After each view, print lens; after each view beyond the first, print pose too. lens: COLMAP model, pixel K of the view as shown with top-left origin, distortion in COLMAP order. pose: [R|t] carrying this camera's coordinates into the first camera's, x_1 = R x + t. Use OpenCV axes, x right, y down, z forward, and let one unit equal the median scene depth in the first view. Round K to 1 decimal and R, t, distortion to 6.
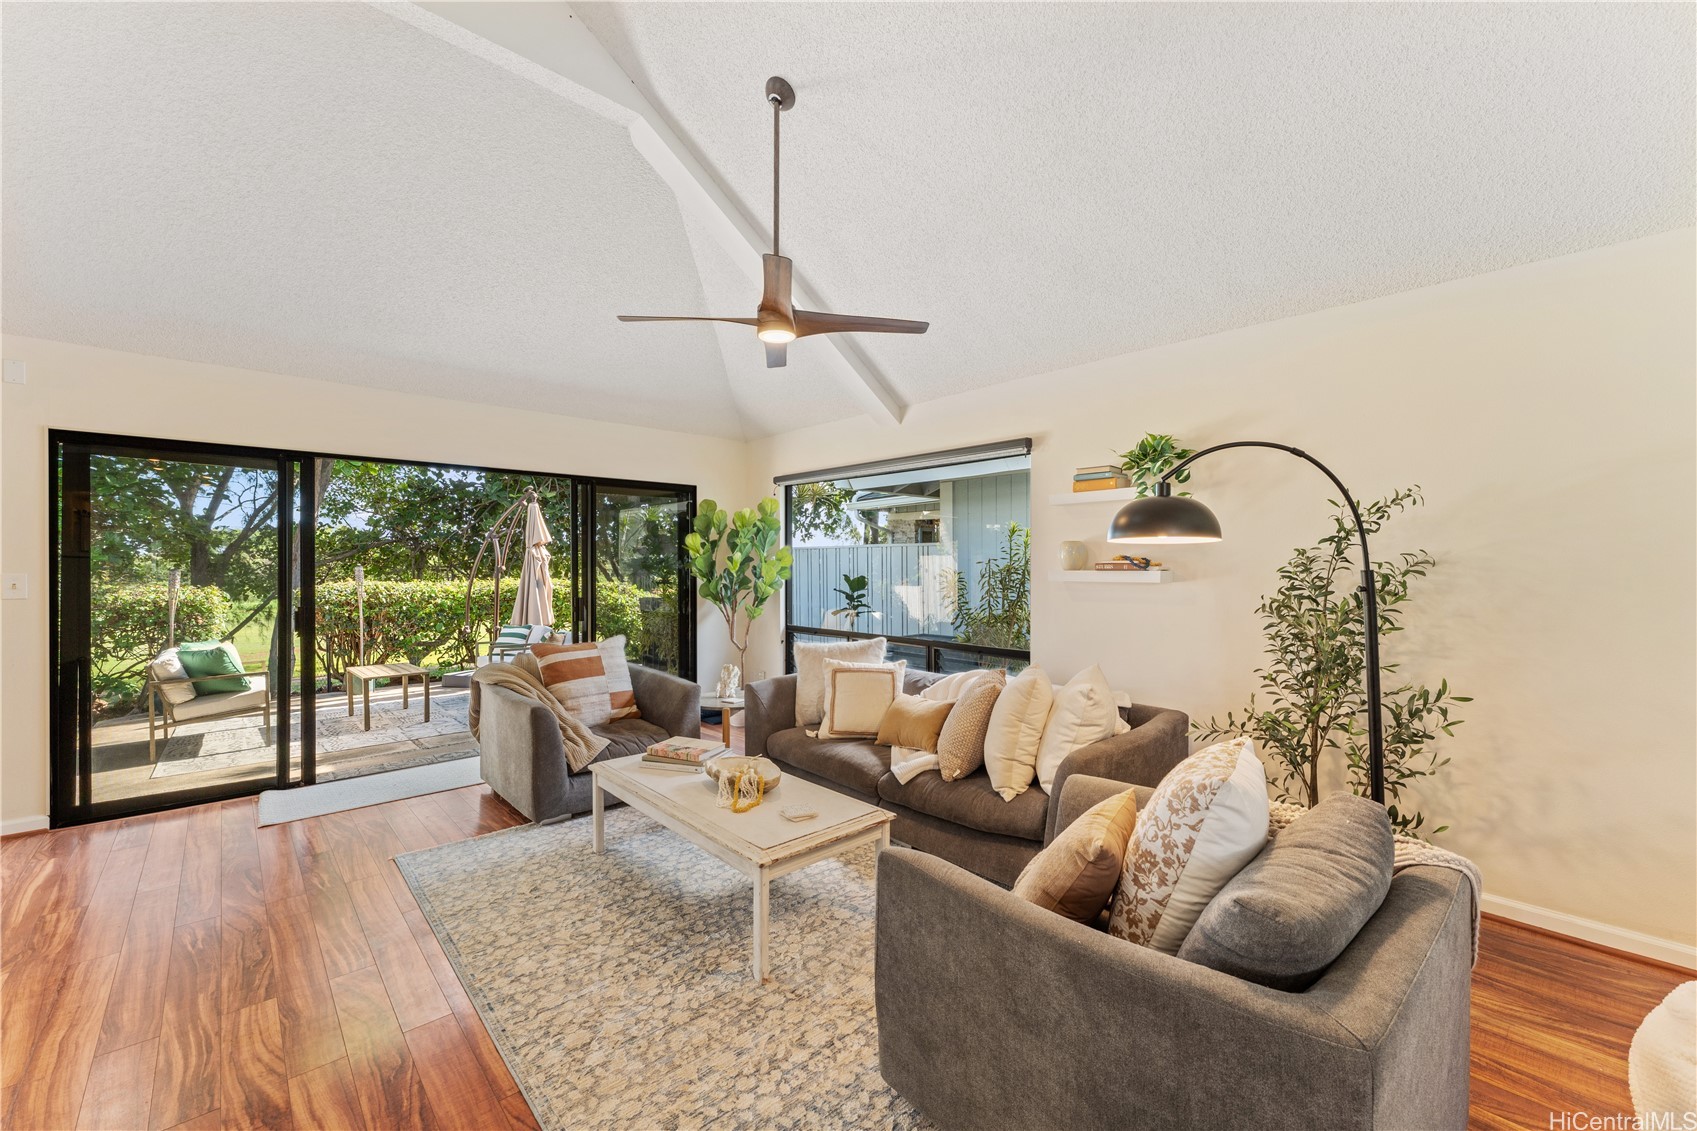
lens RADIAL K [[690.0, 0, 847.0], [0, 690.0, 566.3], [0, 0, 1]] dist [0.002154, 0.000334]
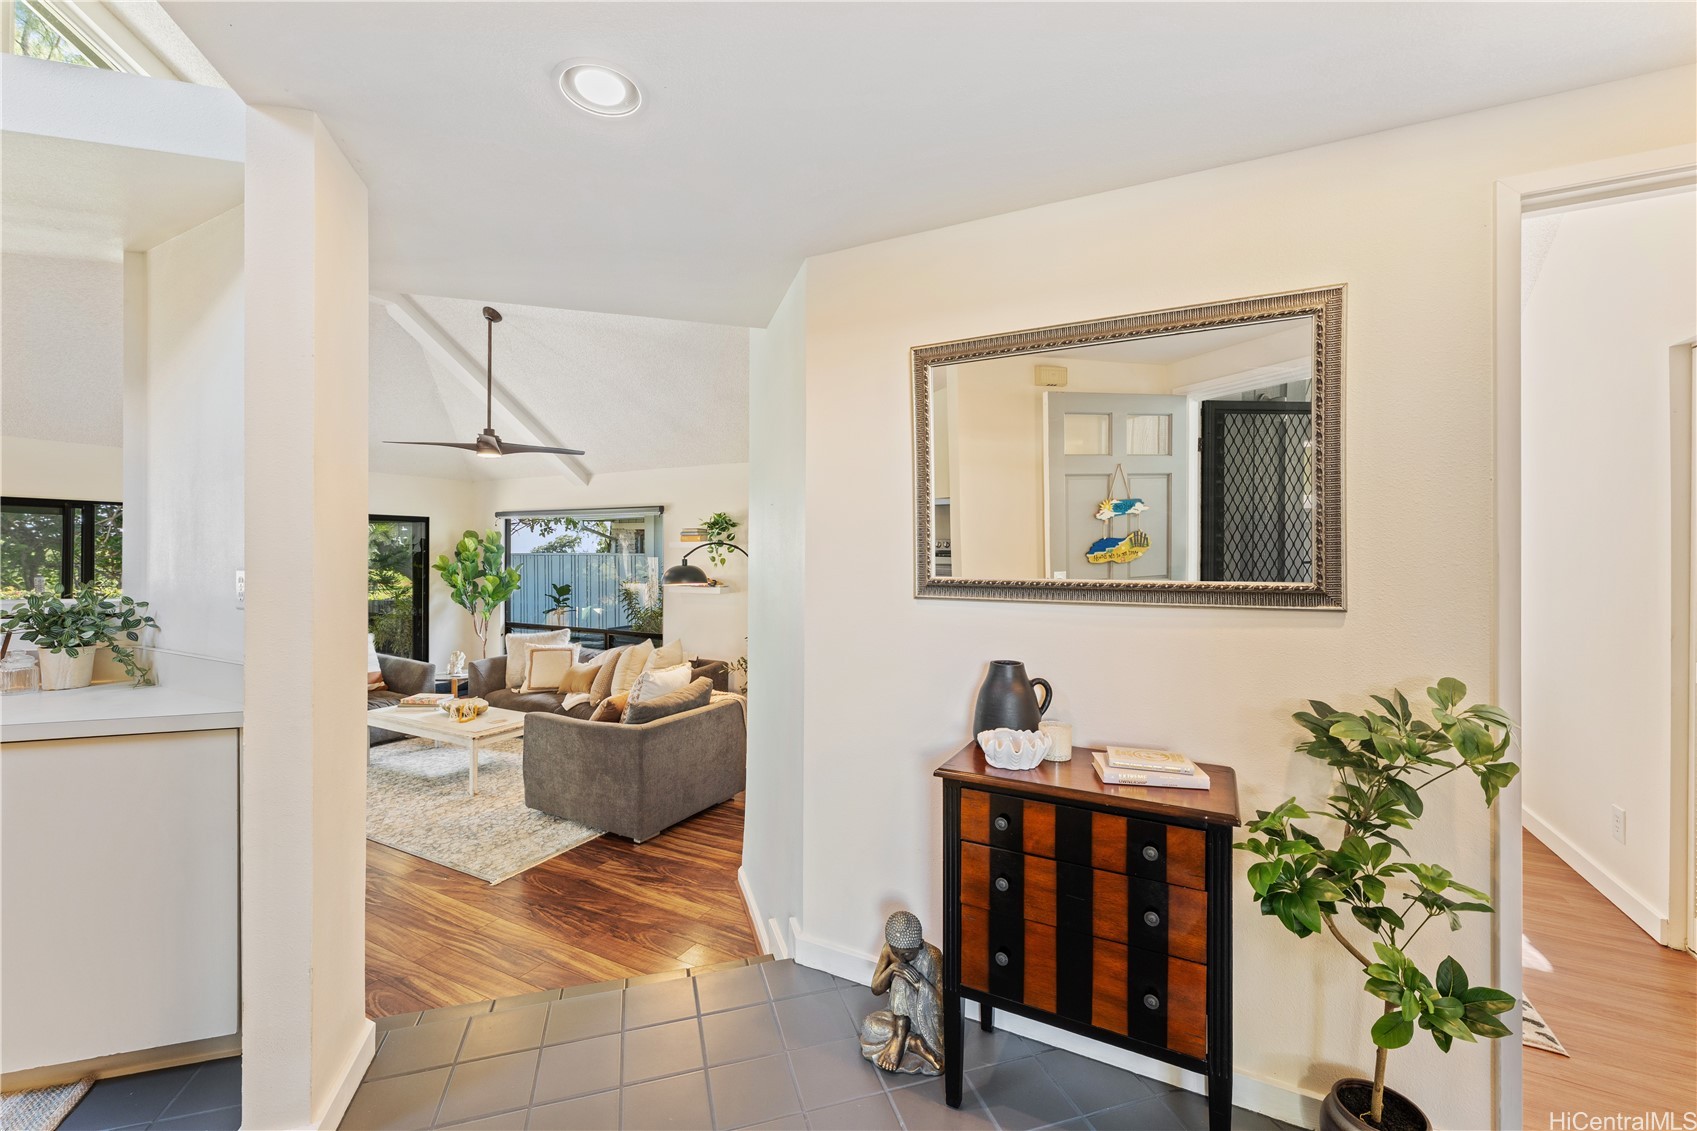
lens RADIAL K [[690.0, 0, 848.5], [0, 690.0, 552.3], [0, 0, 1]] dist [0.002154, 0.000334]
pose [[0.941093, 0.002732, 0.338137, 0.126450], [-0.001206, 0.999988, -0.004723, -0.066824], [-0.338146, 0.004037, 0.941085, -0.727141]]
